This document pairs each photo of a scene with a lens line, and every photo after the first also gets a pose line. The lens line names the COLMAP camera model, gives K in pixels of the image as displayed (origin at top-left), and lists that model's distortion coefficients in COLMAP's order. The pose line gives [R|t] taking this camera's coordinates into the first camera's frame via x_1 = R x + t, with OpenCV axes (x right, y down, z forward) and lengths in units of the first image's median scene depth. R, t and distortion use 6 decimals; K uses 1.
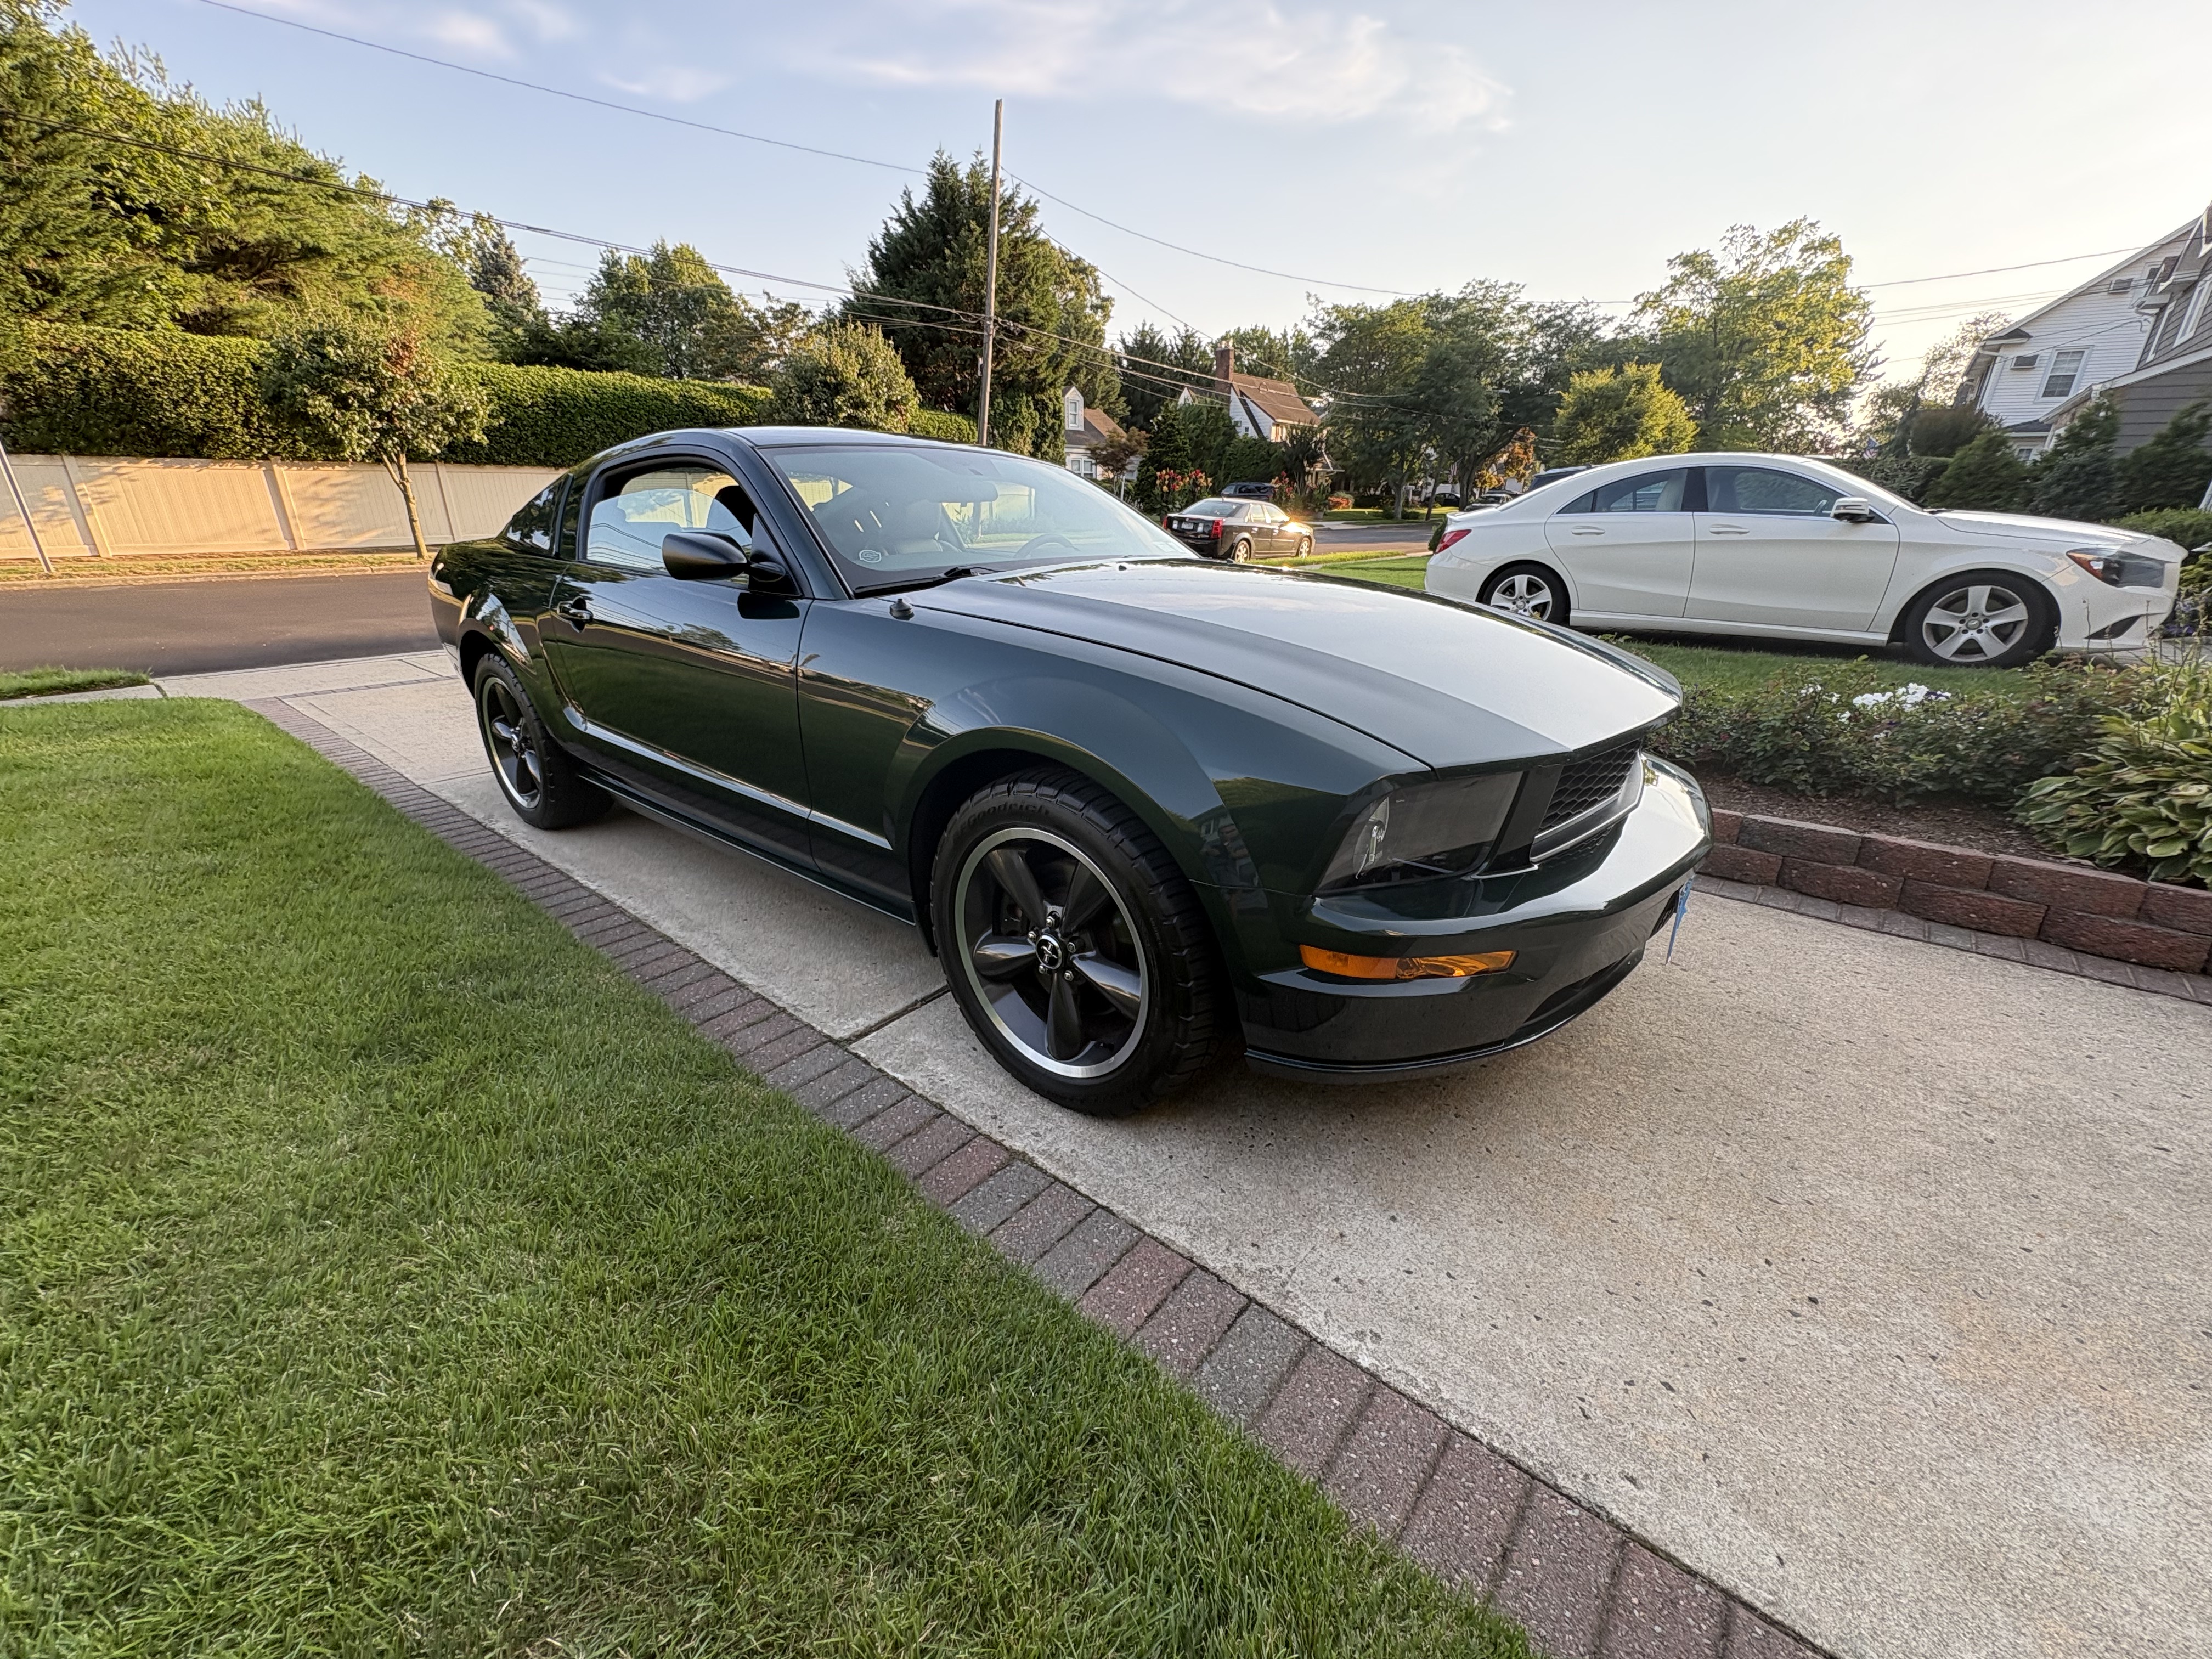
lens RADIAL K [[896.3, 0, 1110.8], [0, 896.3, 822.5], [0, 0, 1]] dist [-0.000693, 0.000974]
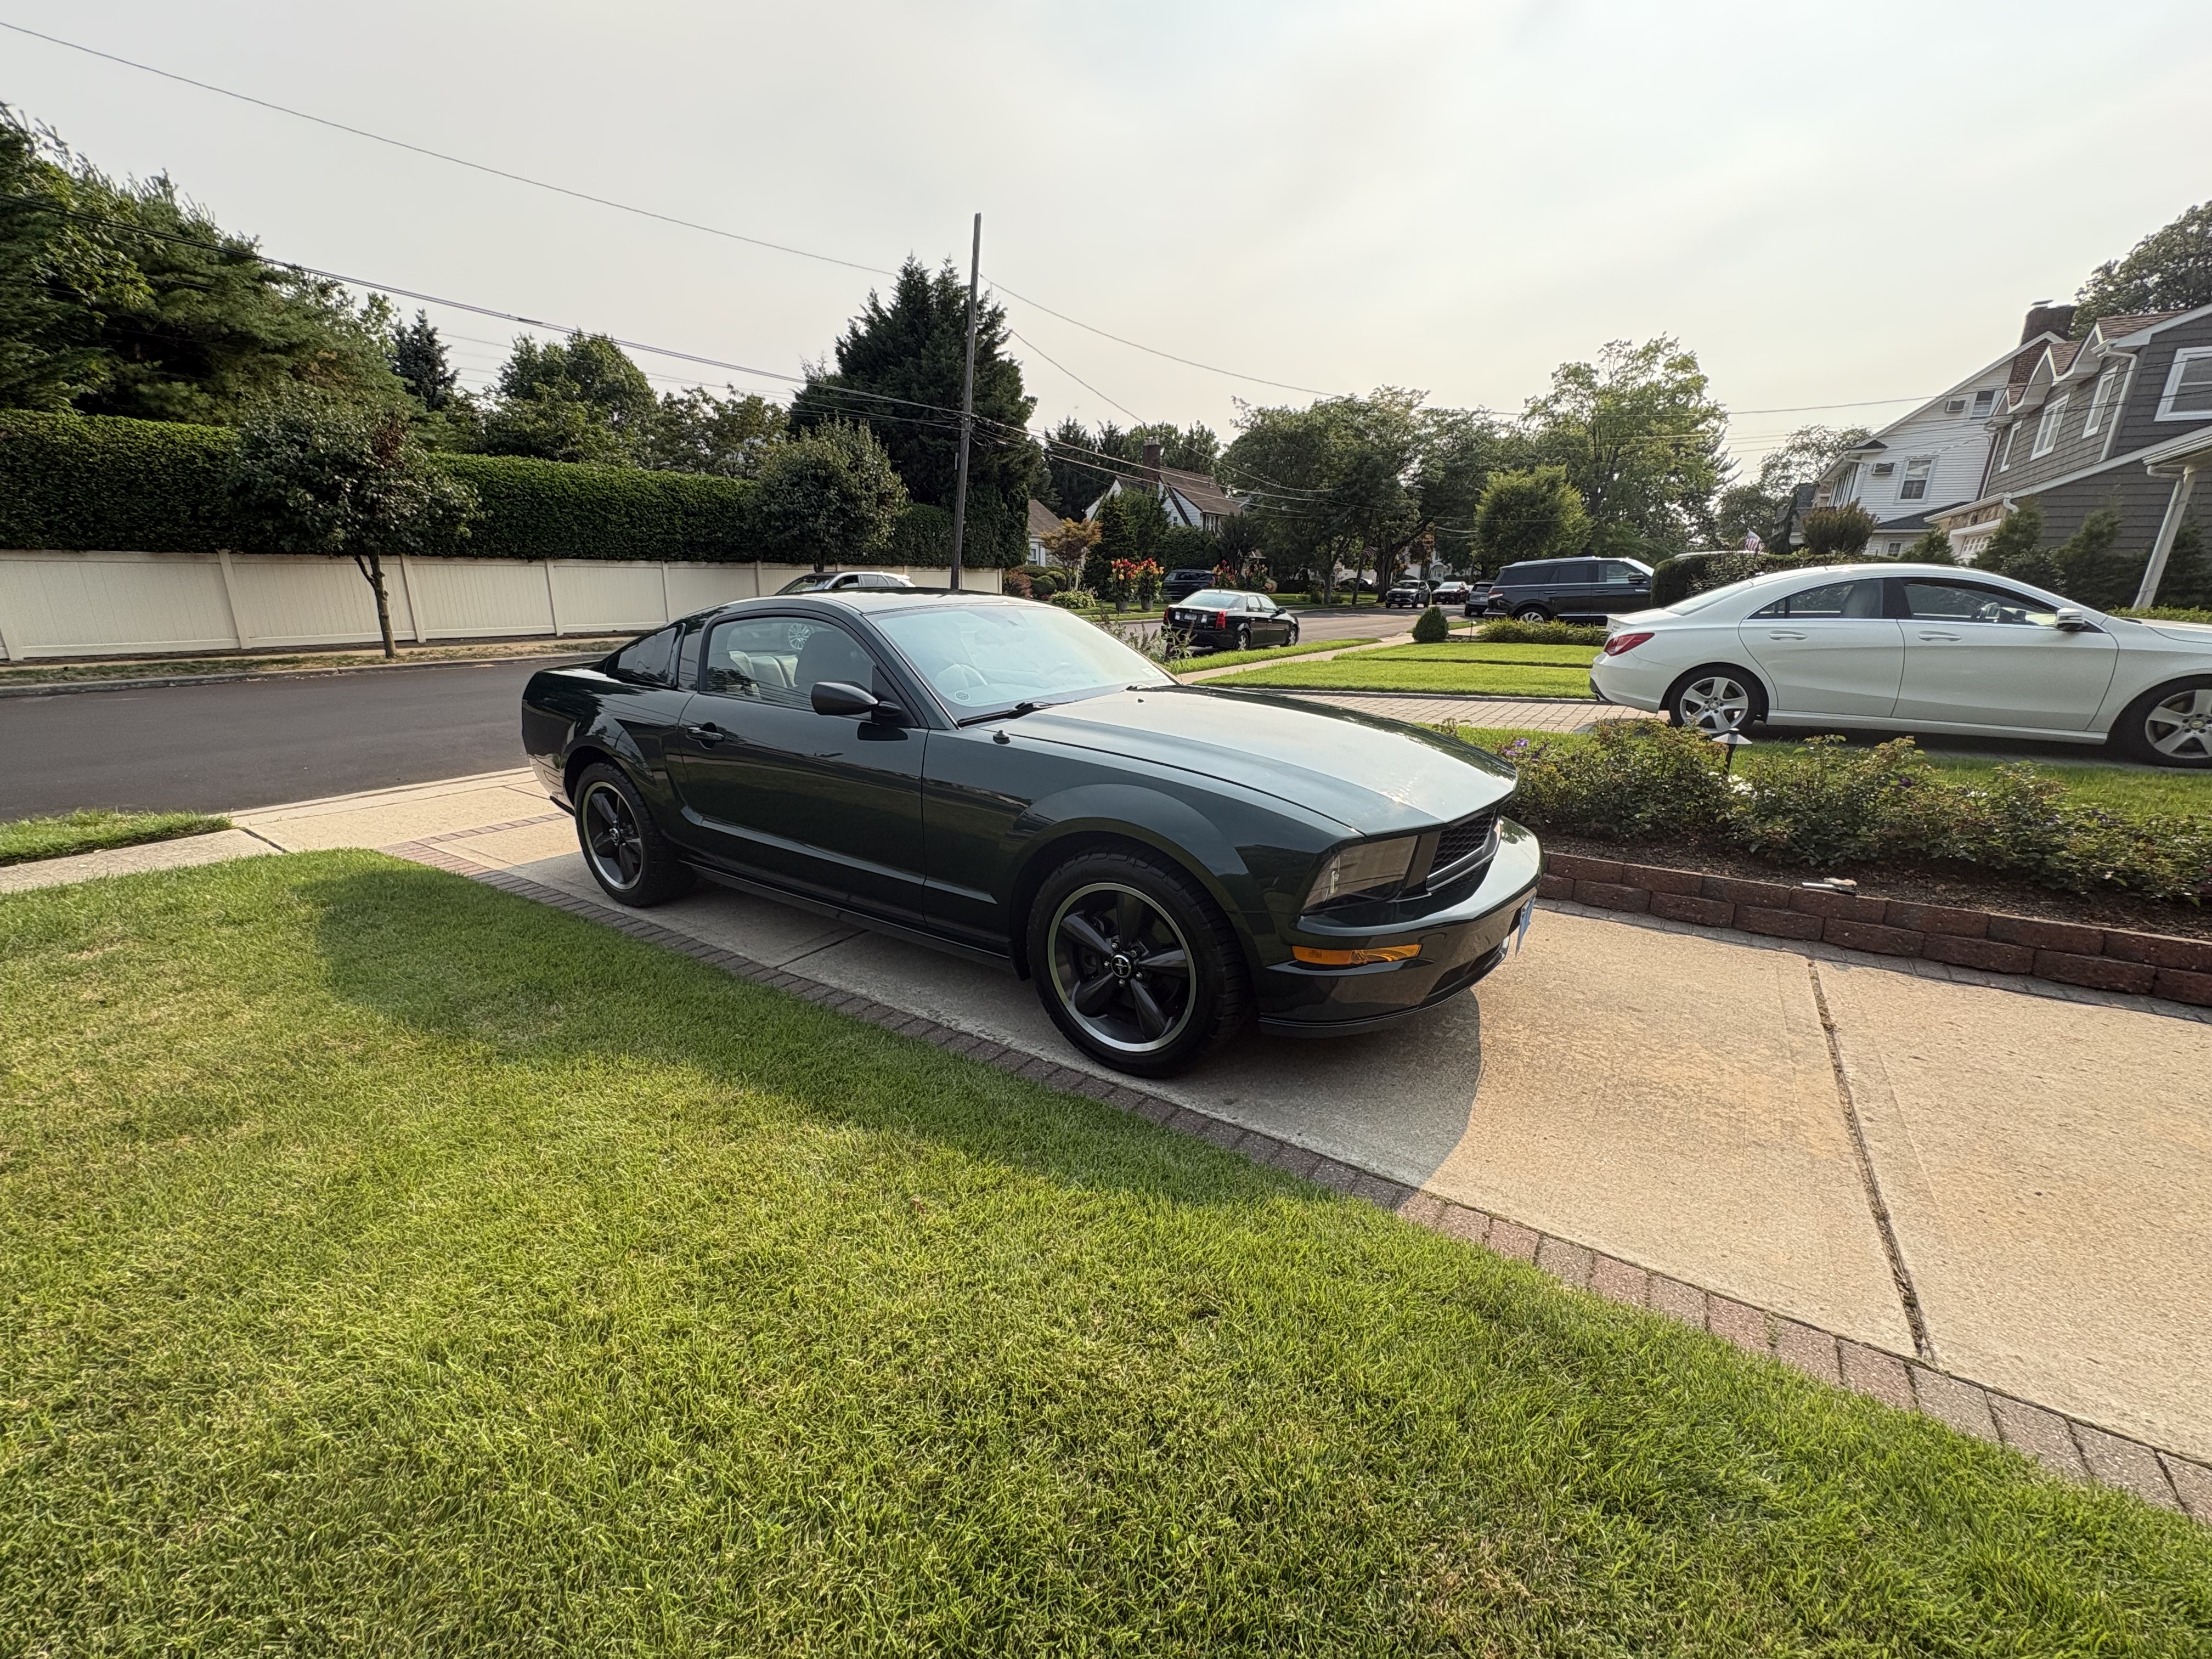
lens RADIAL K [[896.3, 0, 1104.2], [0, 896.3, 819.8], [0, 0, 1]] dist [-0.000693, 0.000974]
pose [[0.994325, -0.027697, 0.102718, -0.395675], [0.036422, 0.995795, -0.084062, -0.070035], [-0.099957, 0.087326, 0.991152, 0.088940]]
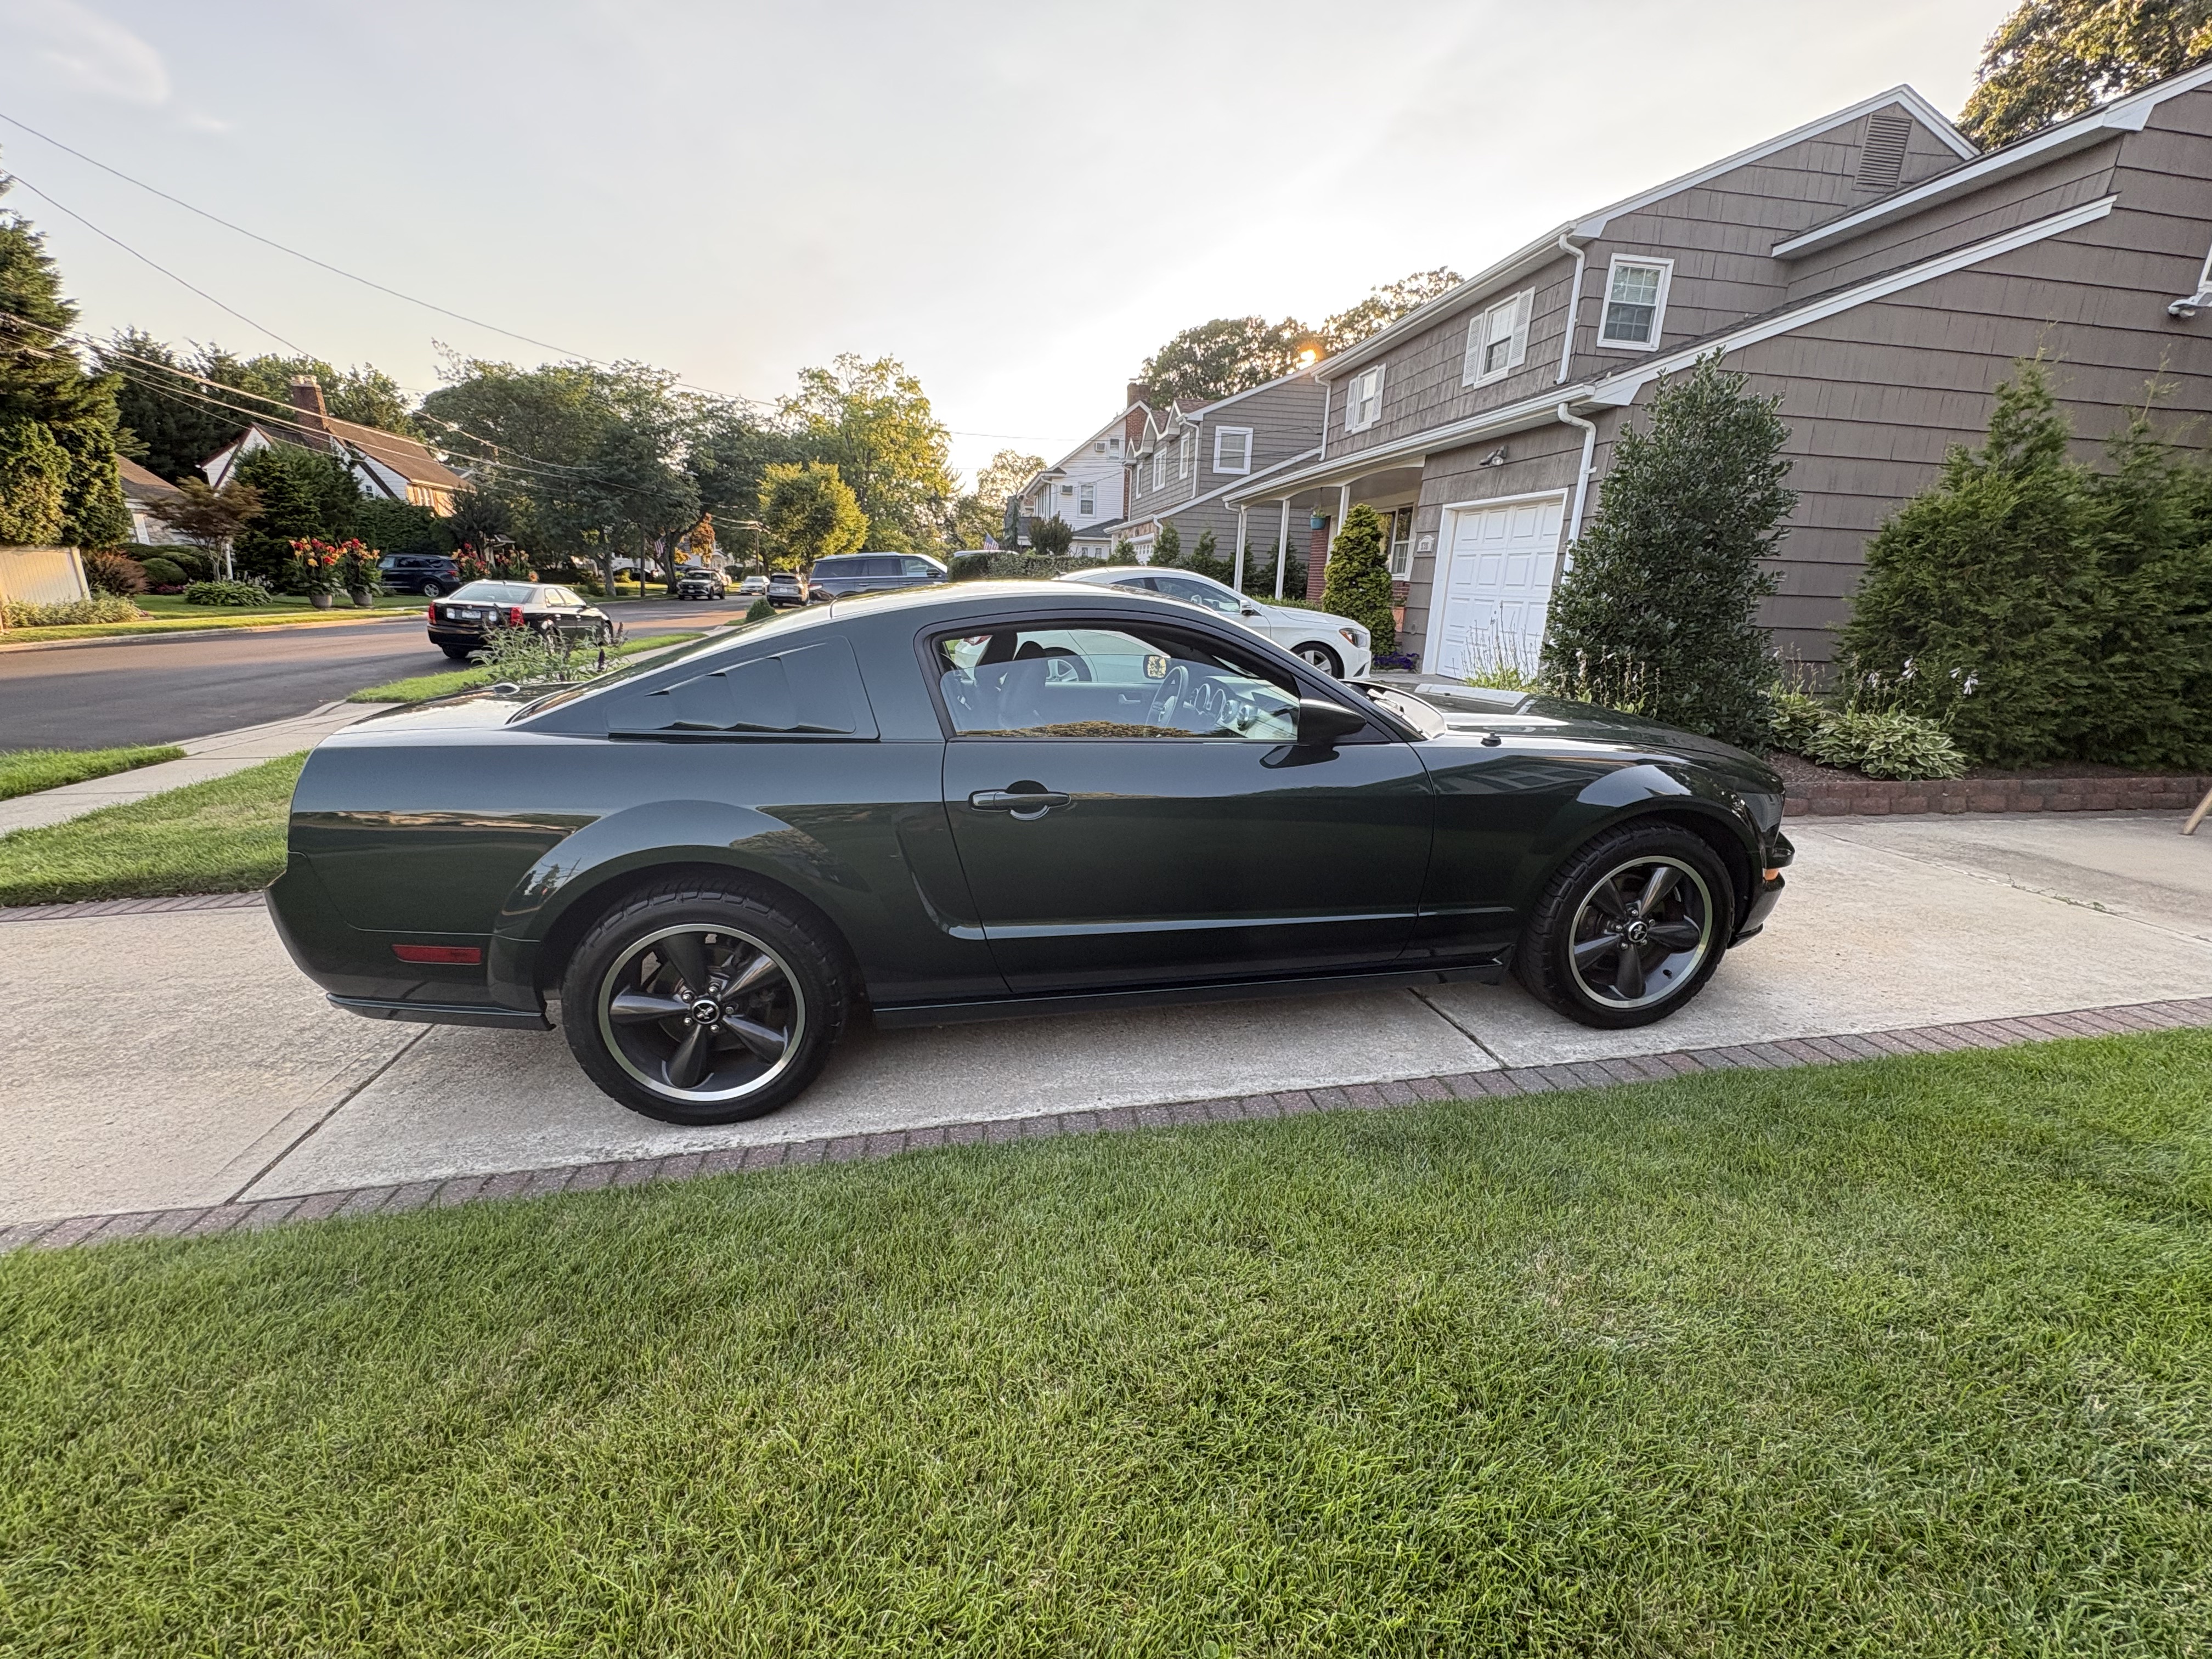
lens RADIAL K [[896.3, 0, 1117.1], [0, 896.3, 815.8], [0, 0, 1]] dist [-0.000693, 0.000974]
pose [[0.645464, -0.191904, 0.739290, -0.566966], [0.249662, 0.967763, 0.033235, -0.107260], [-0.721835, 0.163121, 0.672567, 0.170985]]
